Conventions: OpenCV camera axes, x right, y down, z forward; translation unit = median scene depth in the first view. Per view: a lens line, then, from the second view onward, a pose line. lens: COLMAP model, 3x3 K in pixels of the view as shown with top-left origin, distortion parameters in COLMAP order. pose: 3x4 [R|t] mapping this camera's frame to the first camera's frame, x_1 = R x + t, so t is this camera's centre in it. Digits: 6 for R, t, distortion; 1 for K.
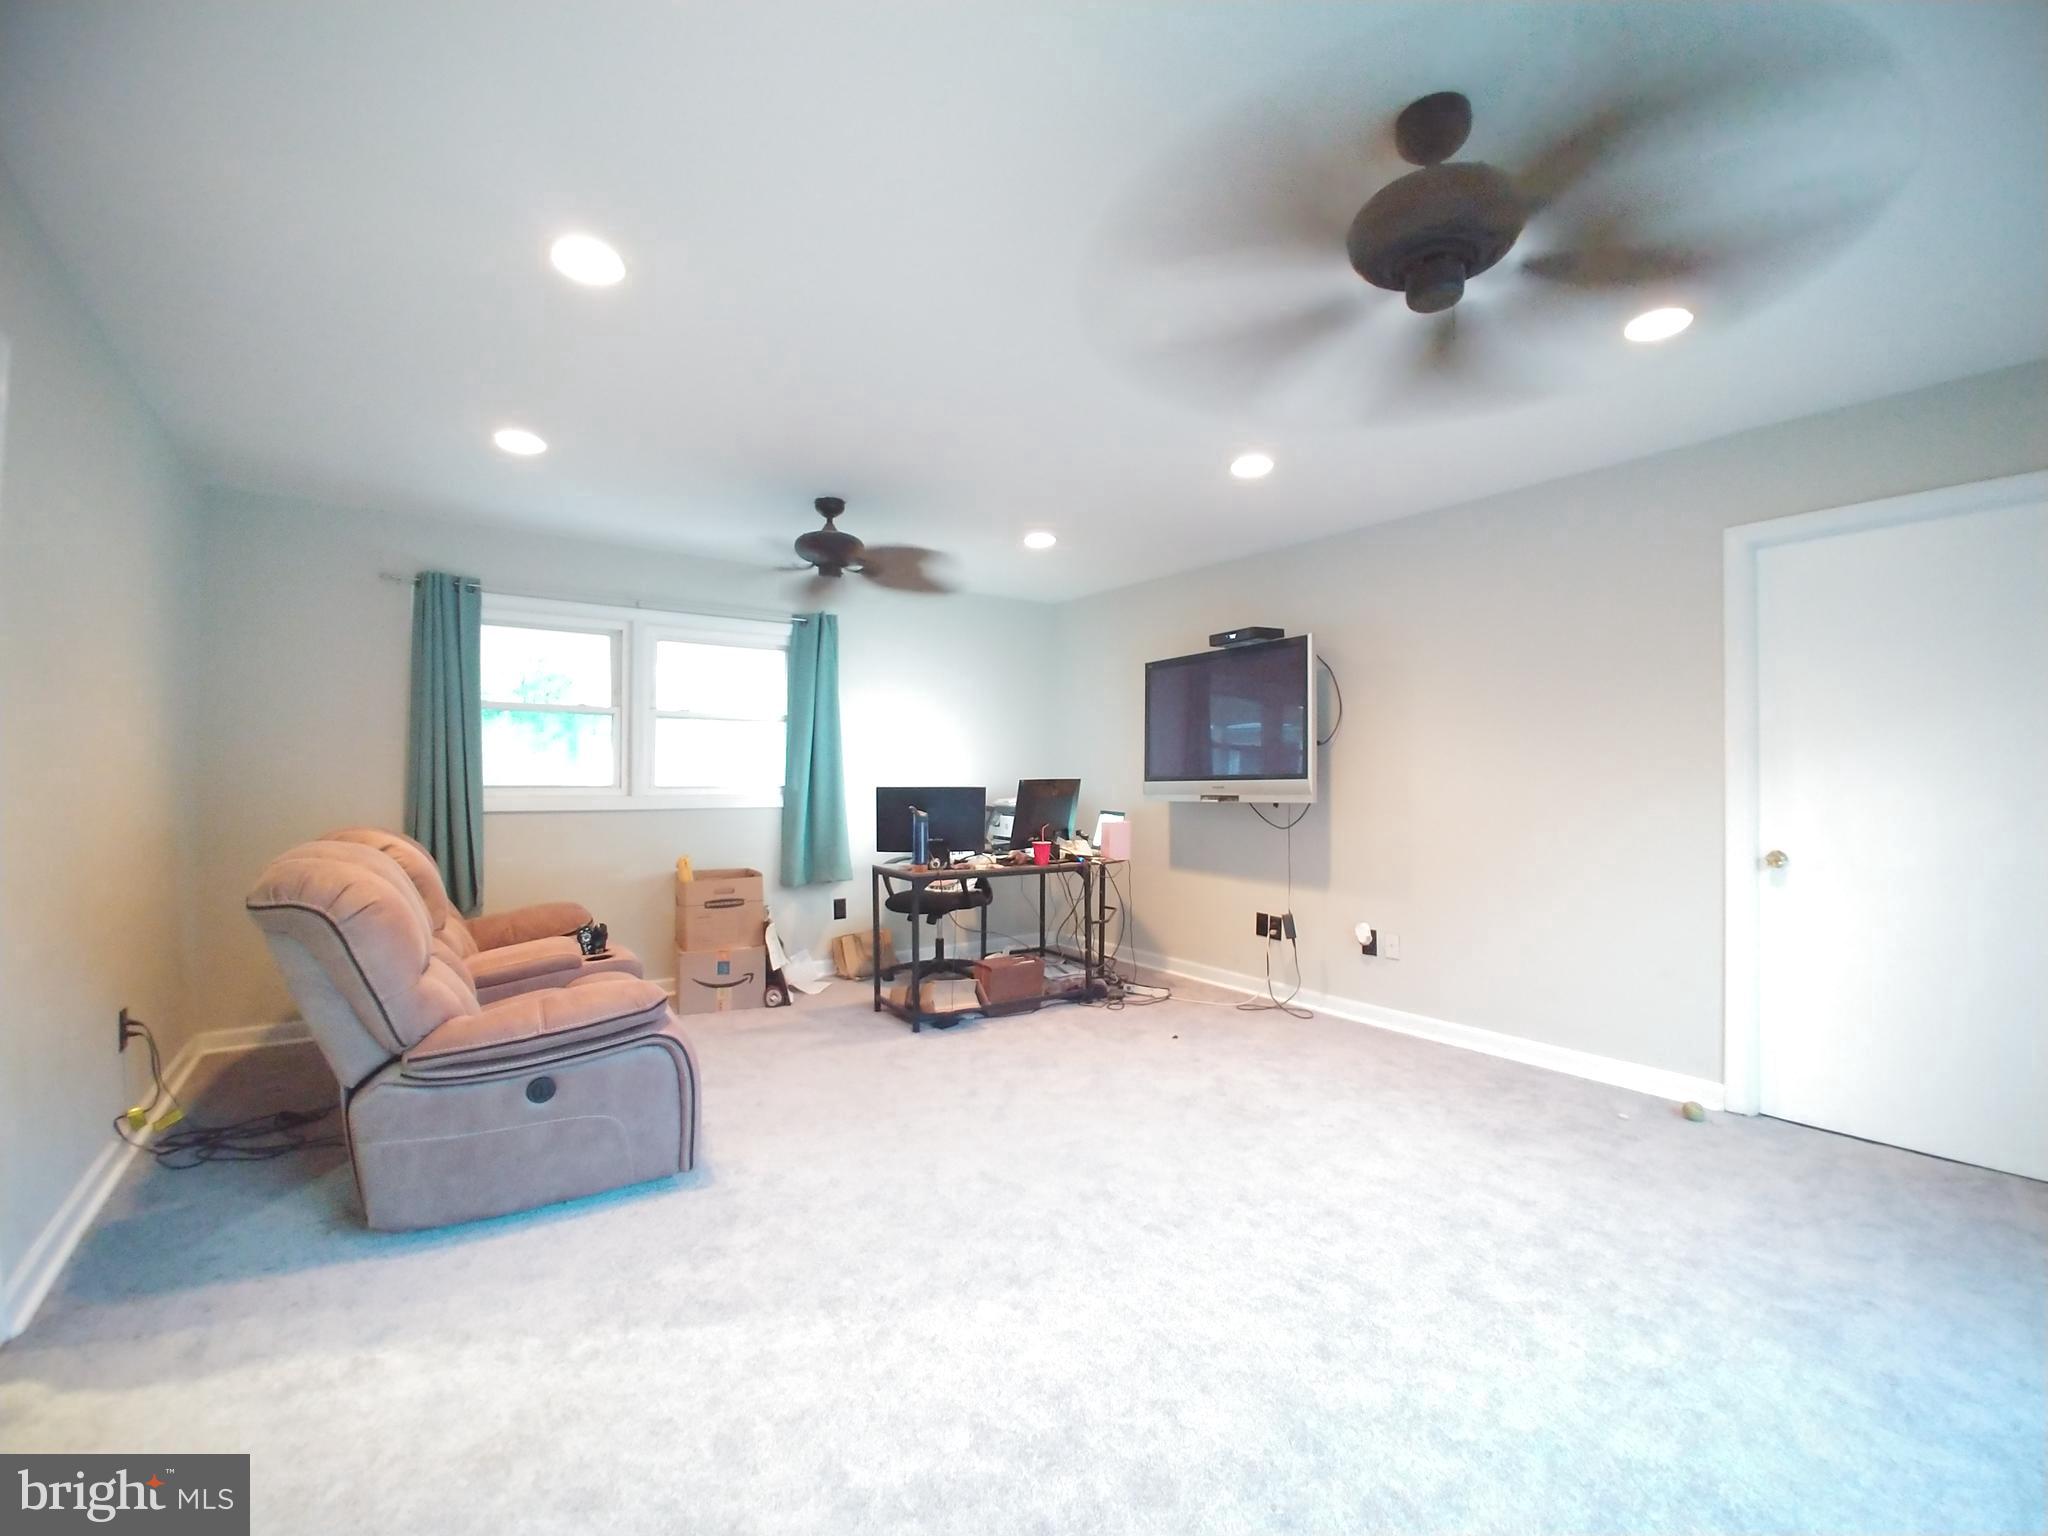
lens RADIAL K [[931.4, 0, 1024.0], [0, 931.4, 768.0], [0, 0, 1]] dist [-0.001813, -0.000215]
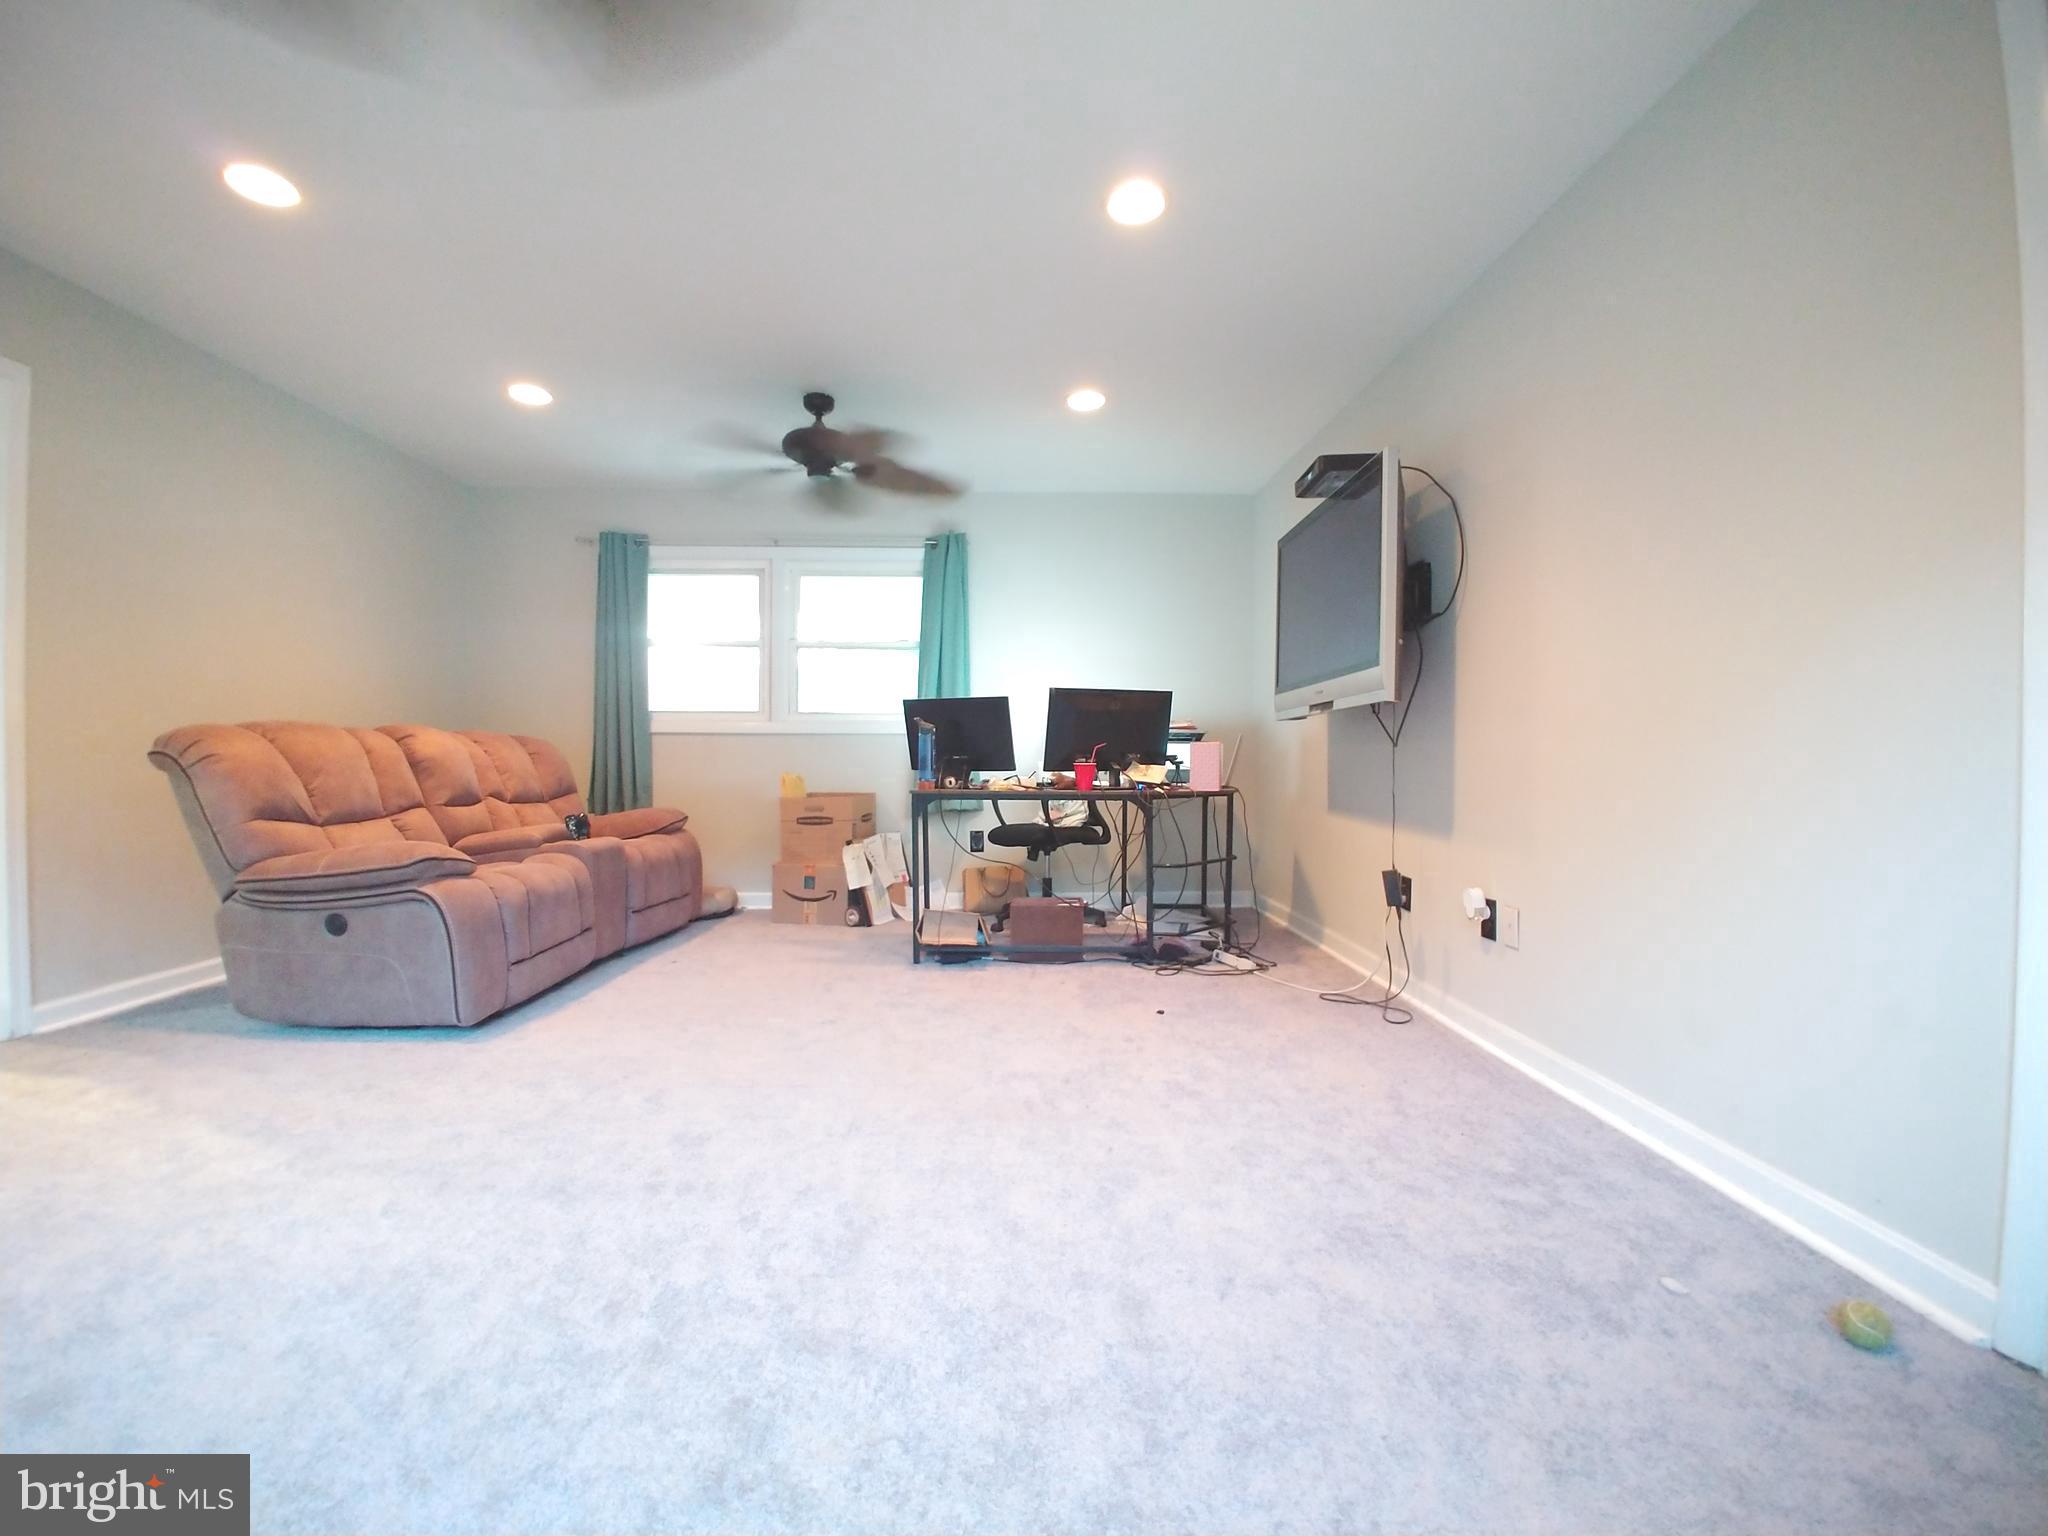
lens RADIAL K [[931.4, 0, 1024.0], [0, 931.4, 768.0], [0, 0, 1]] dist [-0.001813, -0.000215]
pose [[0.820897, 0.007304, -0.571030, 0.458159], [0.002651, 0.999859, 0.016599, 0.070756], [0.571070, -0.015140, 0.820761, 0.288348]]
